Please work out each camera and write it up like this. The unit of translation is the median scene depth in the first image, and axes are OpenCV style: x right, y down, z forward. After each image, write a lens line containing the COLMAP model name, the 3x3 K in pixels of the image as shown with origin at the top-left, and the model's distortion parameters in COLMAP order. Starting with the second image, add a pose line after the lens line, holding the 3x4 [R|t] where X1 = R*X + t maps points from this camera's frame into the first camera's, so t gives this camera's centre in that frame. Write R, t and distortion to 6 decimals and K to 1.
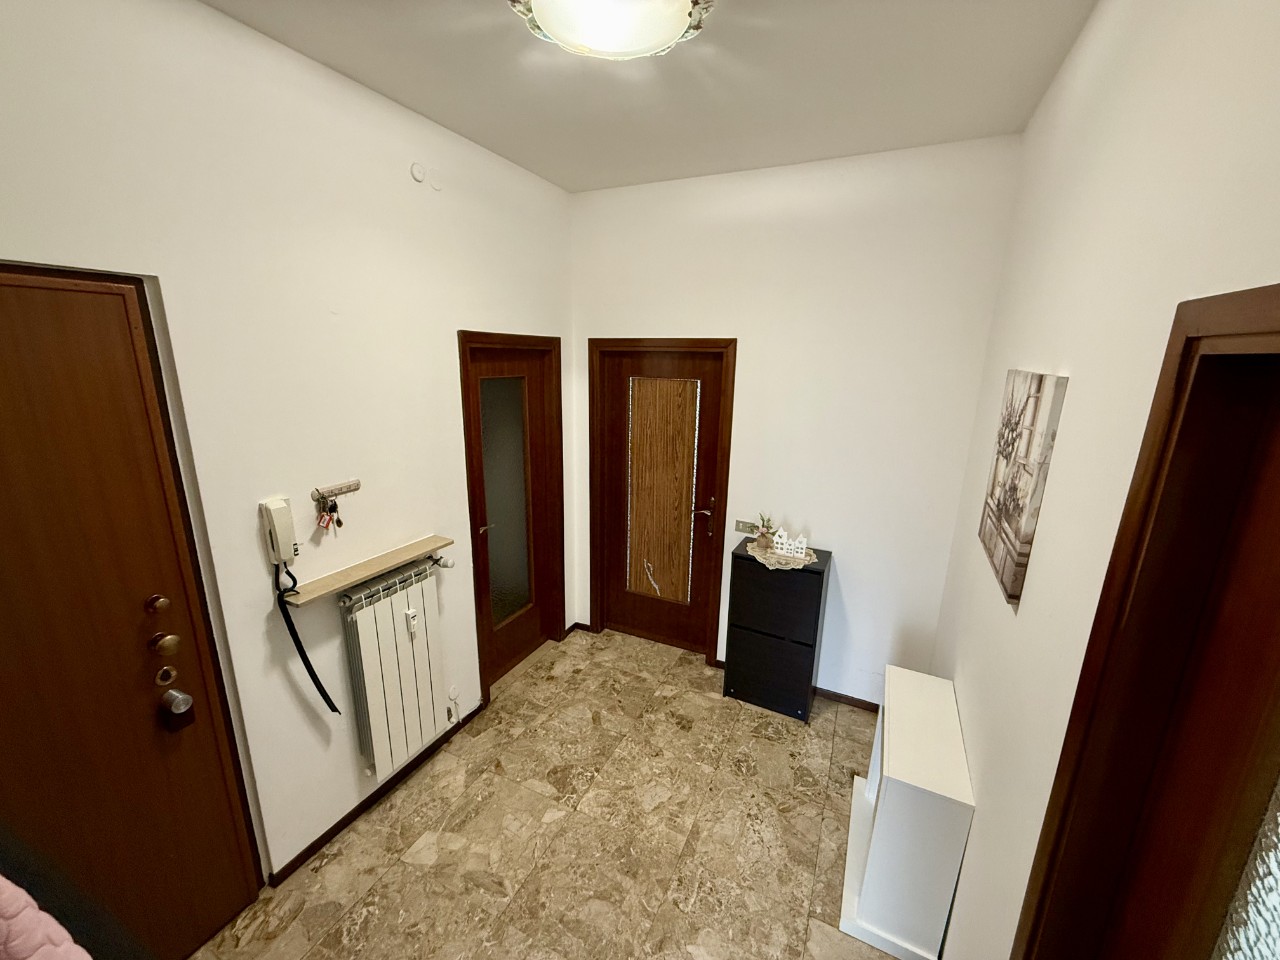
lens RADIAL K [[507.2, 0, 637.8], [0, 507.2, 479.3], [0, 0, 1]] dist [-0.000368, -0.000018]
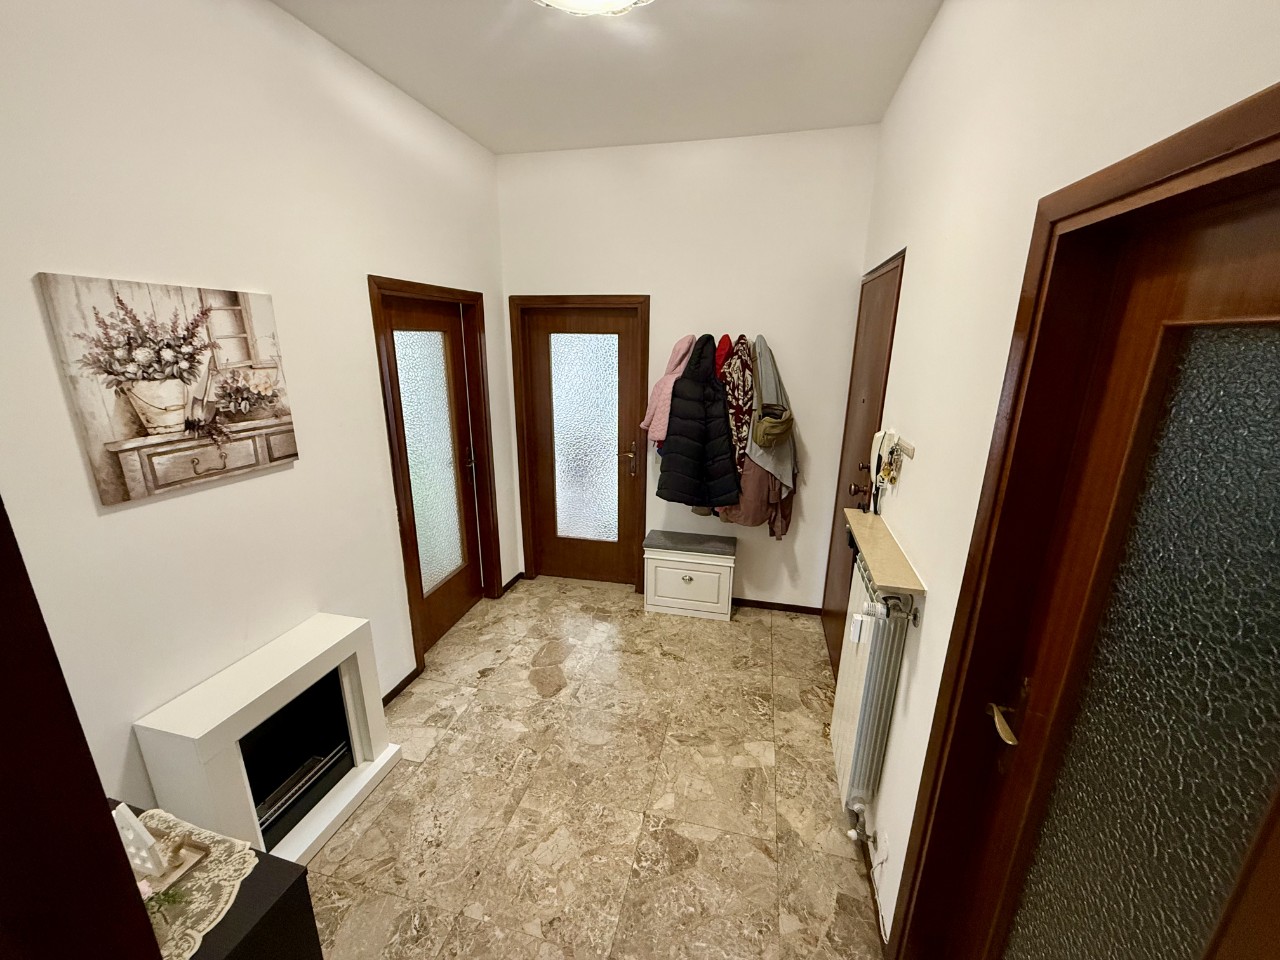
lens RADIAL K [[507.2, 0, 637.8], [0, 507.2, 479.3], [0, 0, 1]] dist [-0.000368, -0.000018]
pose [[-0.978216, 0.027389, -0.205777, 0.055045], [-0.077091, 0.872446, 0.482592, -0.288910], [0.192747, 0.487942, -0.851329, 1.489612]]
